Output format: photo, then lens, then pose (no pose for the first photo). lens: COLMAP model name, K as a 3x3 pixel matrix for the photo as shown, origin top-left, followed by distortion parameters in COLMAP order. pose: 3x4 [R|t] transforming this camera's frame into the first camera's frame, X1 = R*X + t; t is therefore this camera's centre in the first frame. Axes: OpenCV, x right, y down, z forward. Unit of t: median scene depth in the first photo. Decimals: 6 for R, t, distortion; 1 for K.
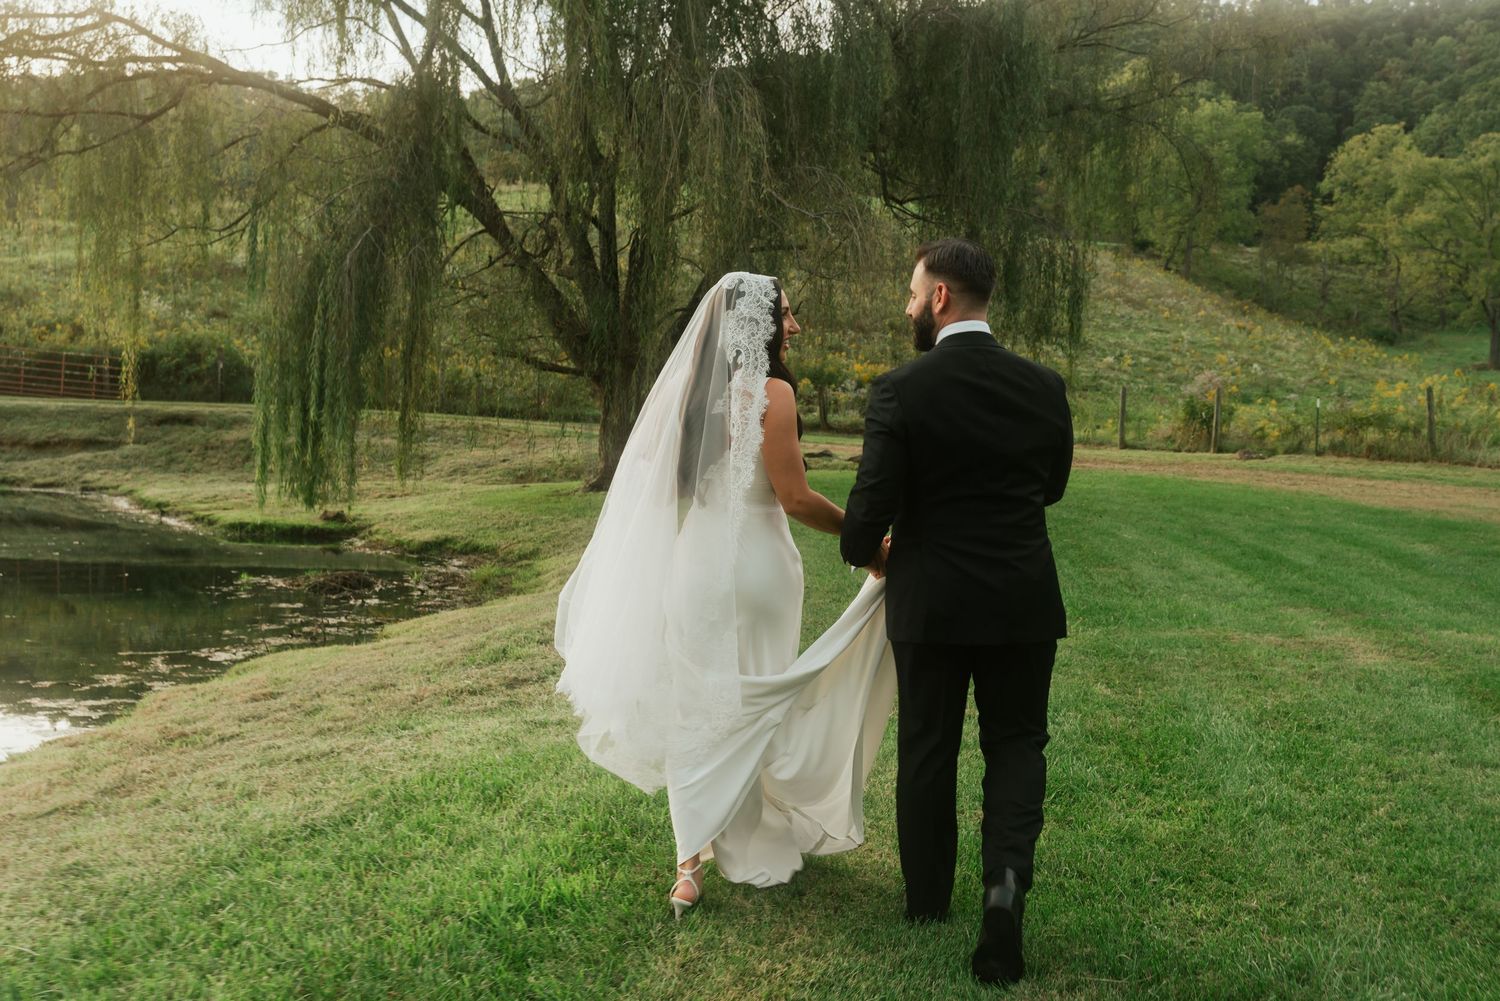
lens RADIAL K [[1349.7, 0, 746.9], [0, 1349.7, 495.8], [0, 0, 1]] dist [-0.003351, 0.002526]
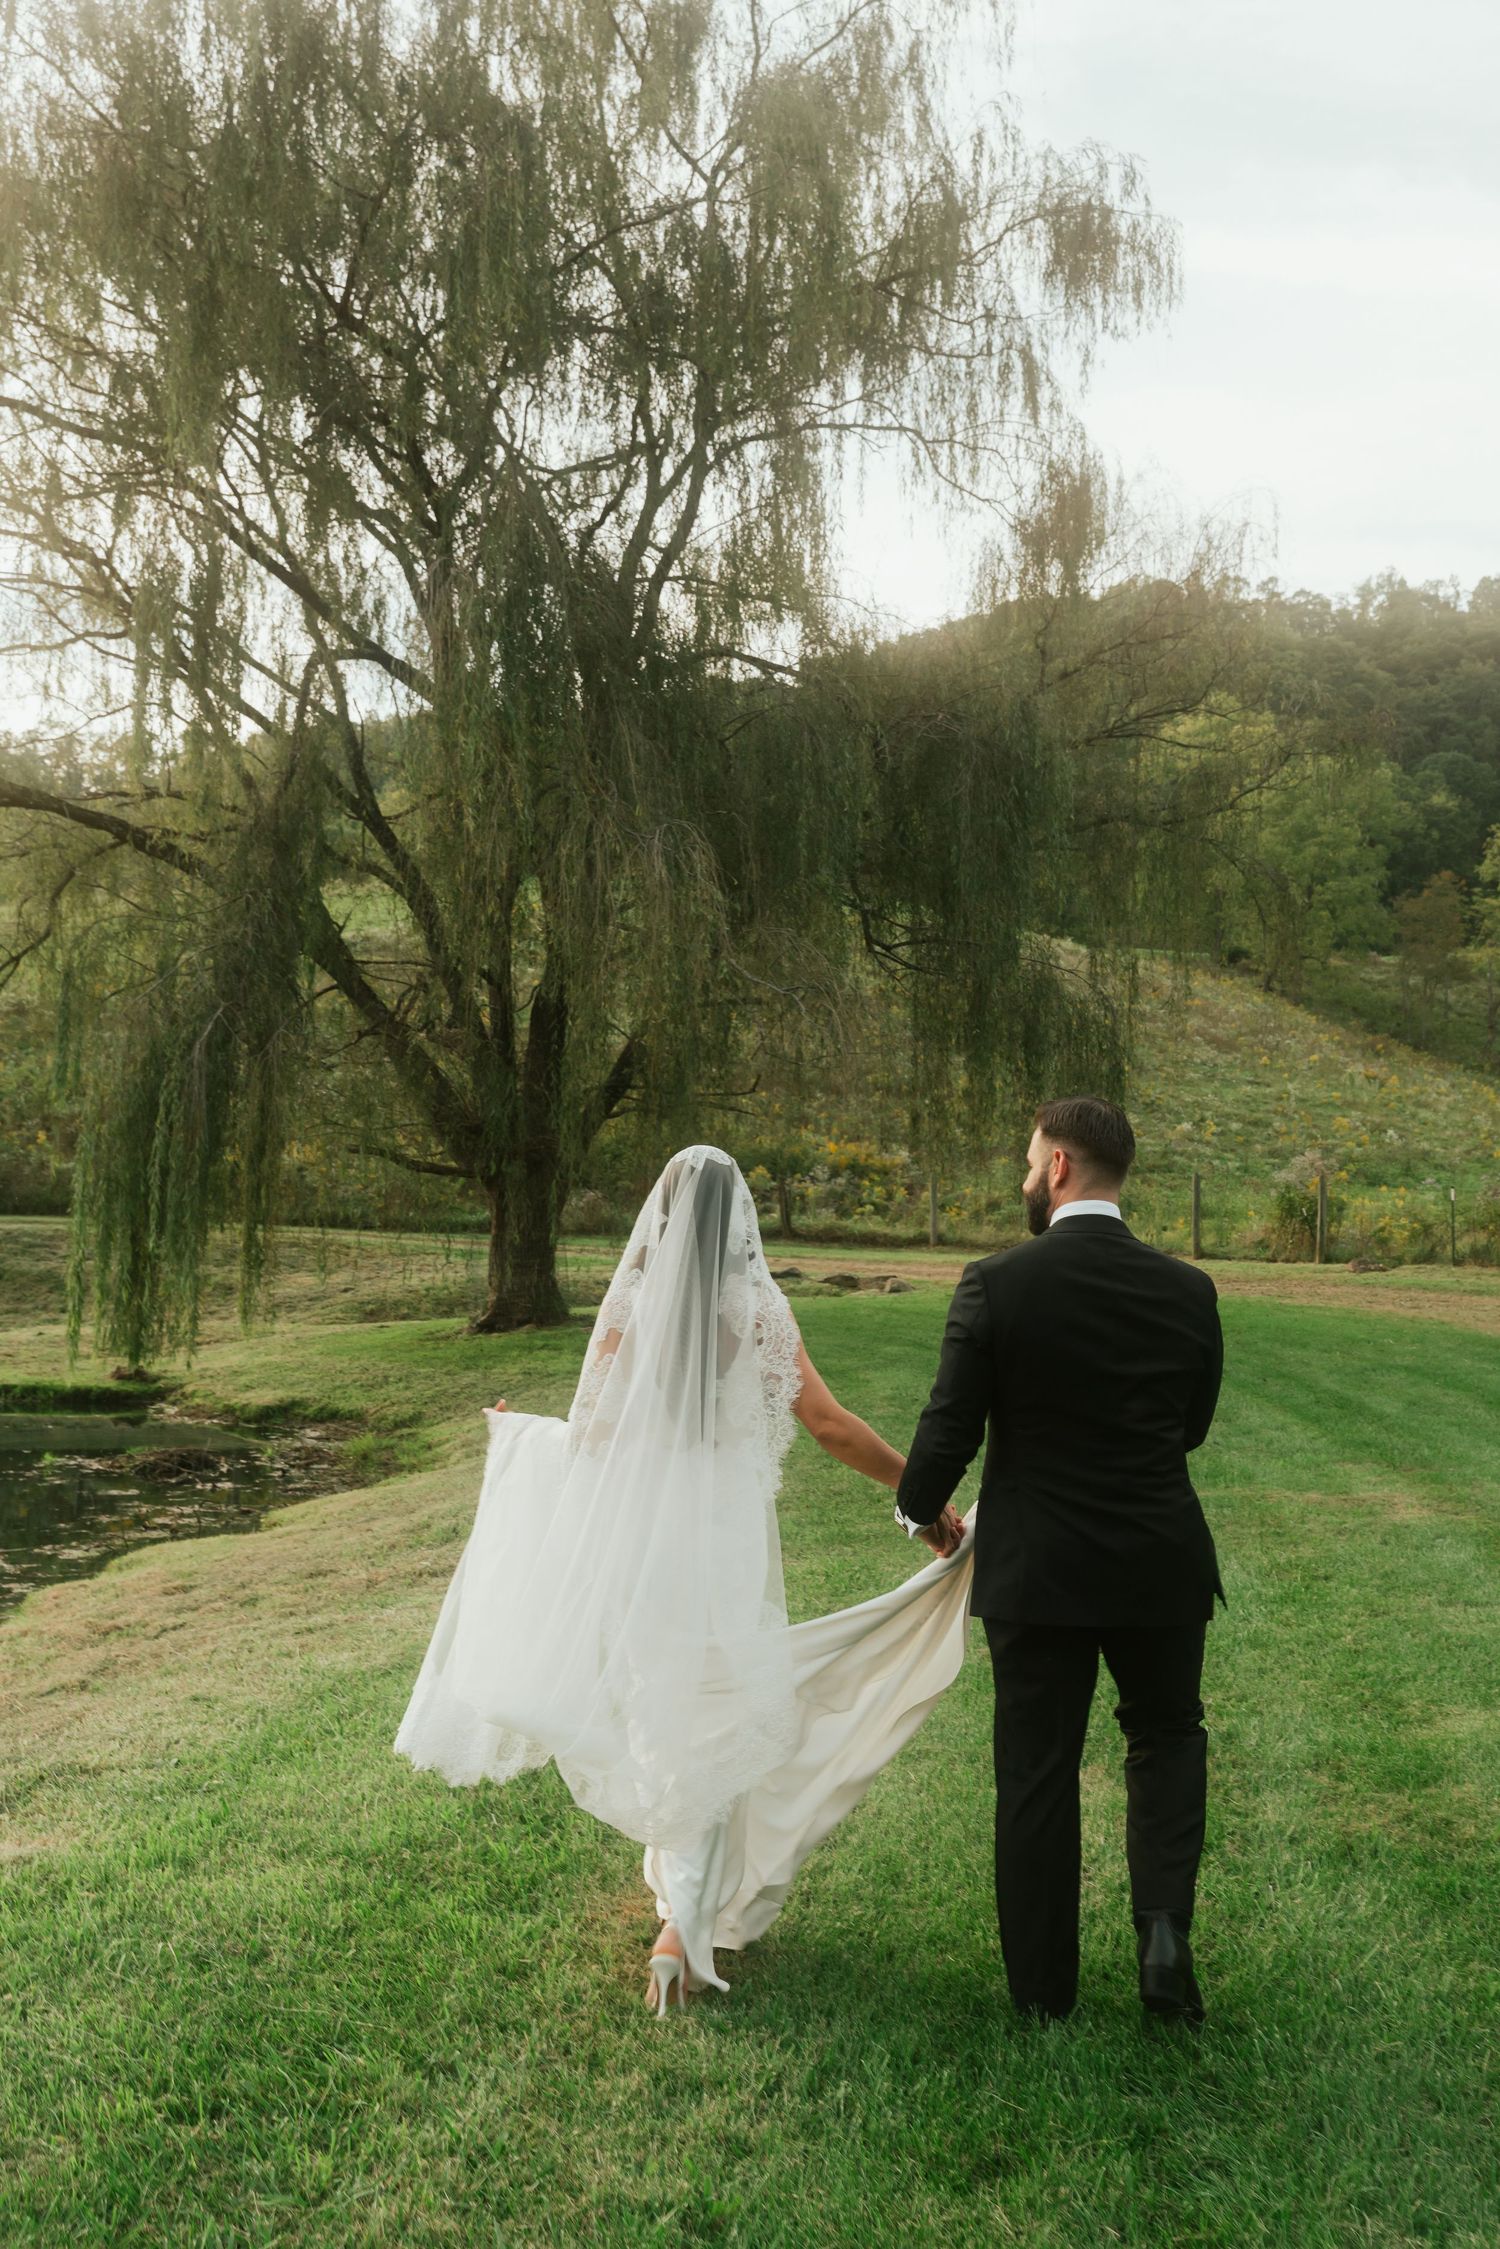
lens RADIAL K [[2026.3, 0, 758.6], [0, 2026.3, 1116.9], [0, 0, 1]] dist [0.005630, -0.001864]
pose [[0.998755, -0.012692, 0.048251, -0.015090], [0.017571, 0.994621, -0.102079, -0.005036], [-0.046696, 0.102800, 0.993605, -0.122186]]
